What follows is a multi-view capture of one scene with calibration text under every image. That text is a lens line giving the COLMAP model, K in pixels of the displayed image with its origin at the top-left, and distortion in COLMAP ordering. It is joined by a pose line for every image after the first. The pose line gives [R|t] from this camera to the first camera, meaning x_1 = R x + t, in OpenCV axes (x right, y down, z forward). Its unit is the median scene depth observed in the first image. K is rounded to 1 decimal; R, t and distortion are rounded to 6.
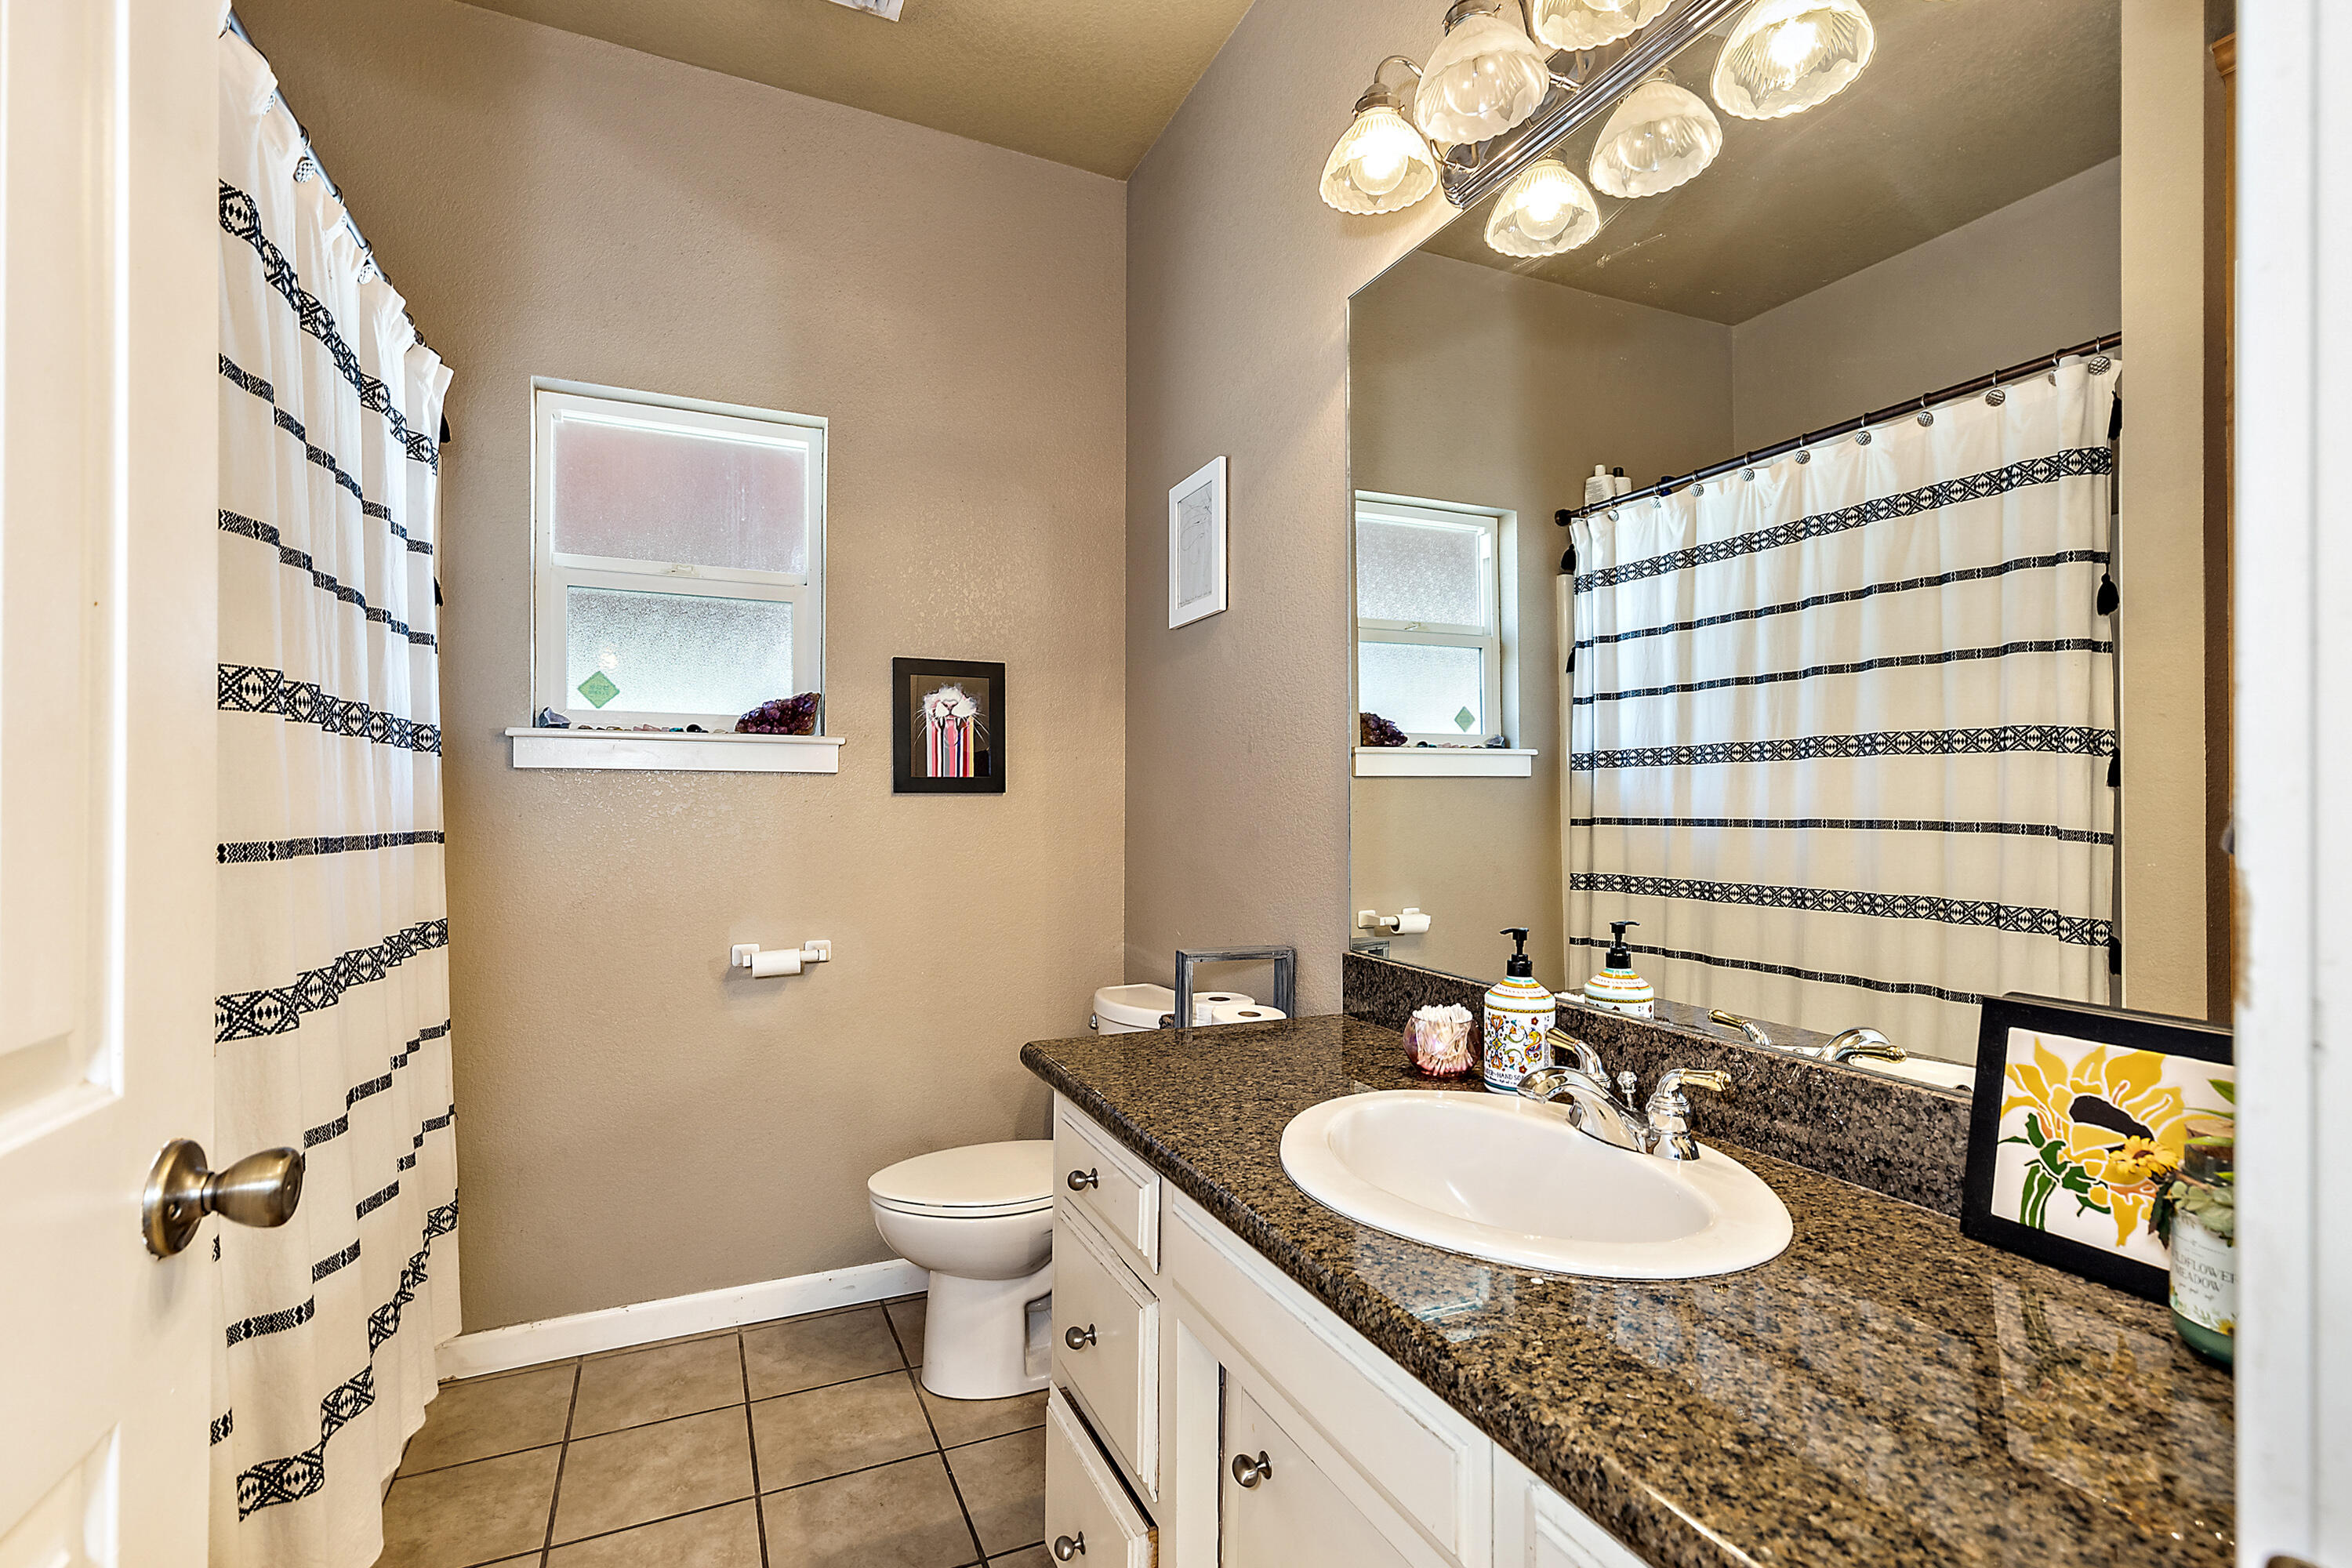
lens RADIAL K [[1060.2, 0, 1176.0], [0, 1060.2, 784.0], [0, 0, 1]] dist [0.001236, -0.000089]
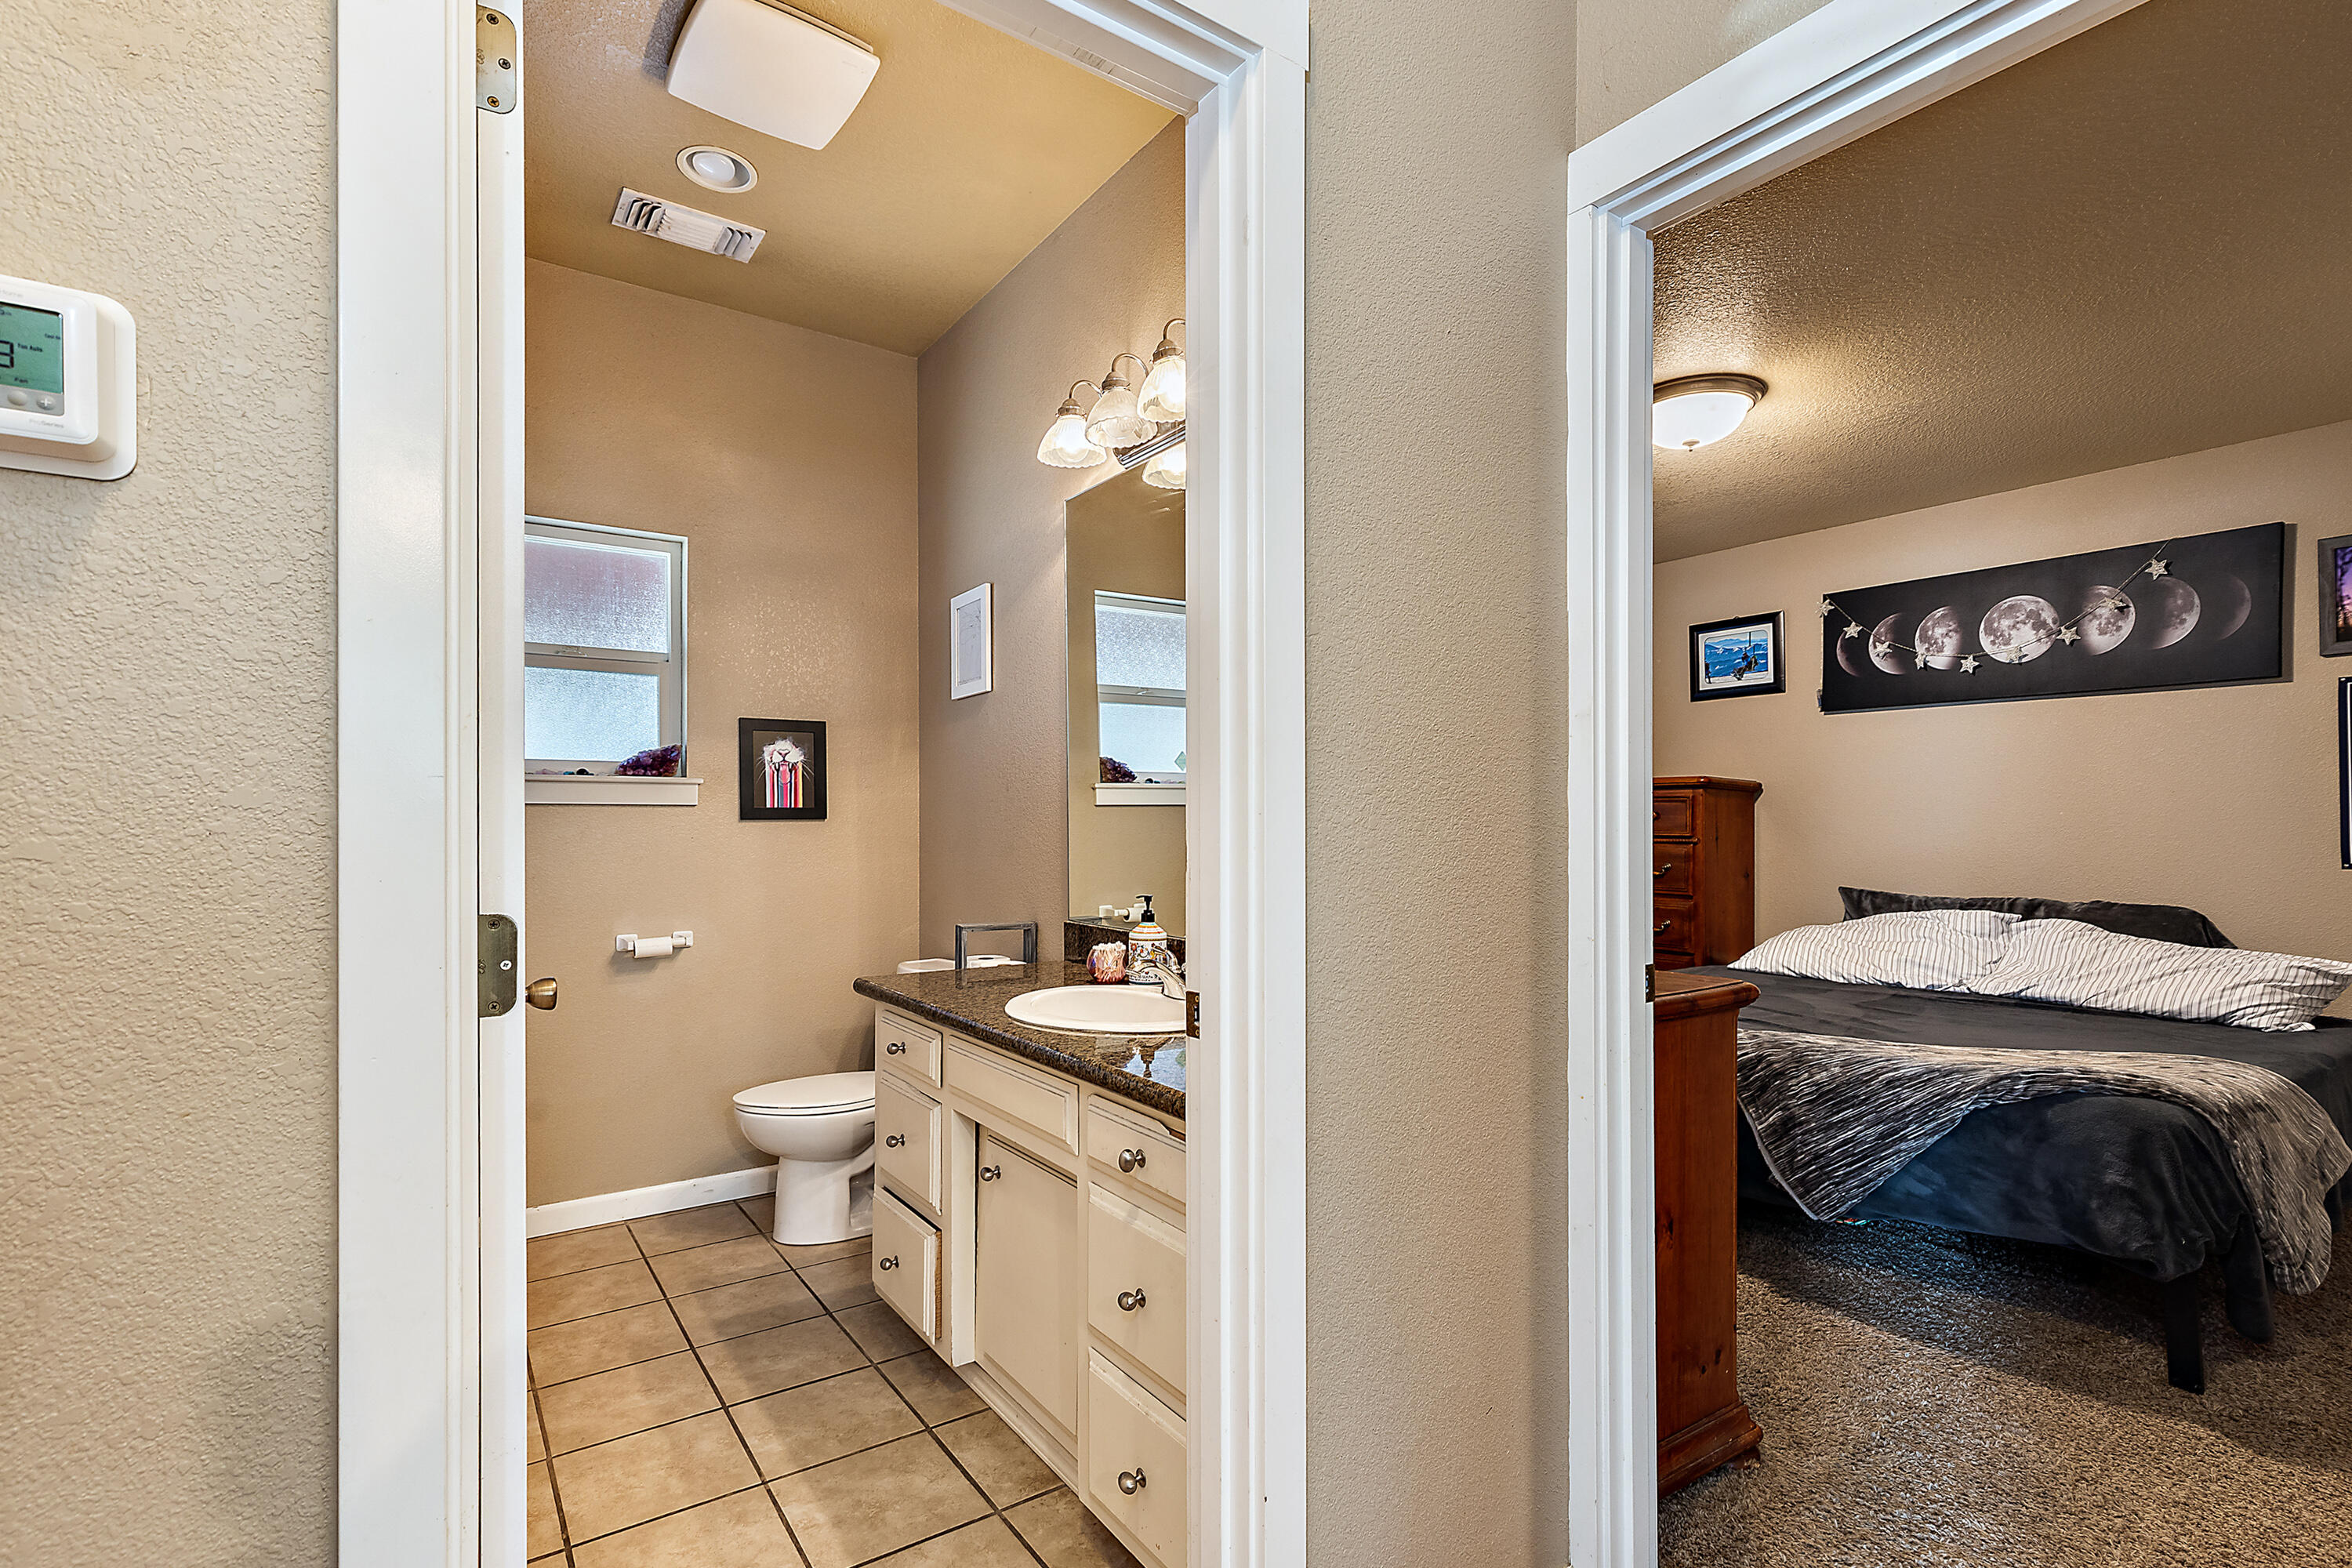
lens RADIAL K [[1106.3, 0, 1172.2], [0, 1106.3, 818.7], [0, 0, 1]] dist [0.014810, -0.000072]
pose [[0.984201, -0.005925, 0.176955, 0.021644], [0.003880, 0.999922, 0.011901, -0.008240], [-0.177012, -0.011027, 0.984147, -0.502287]]
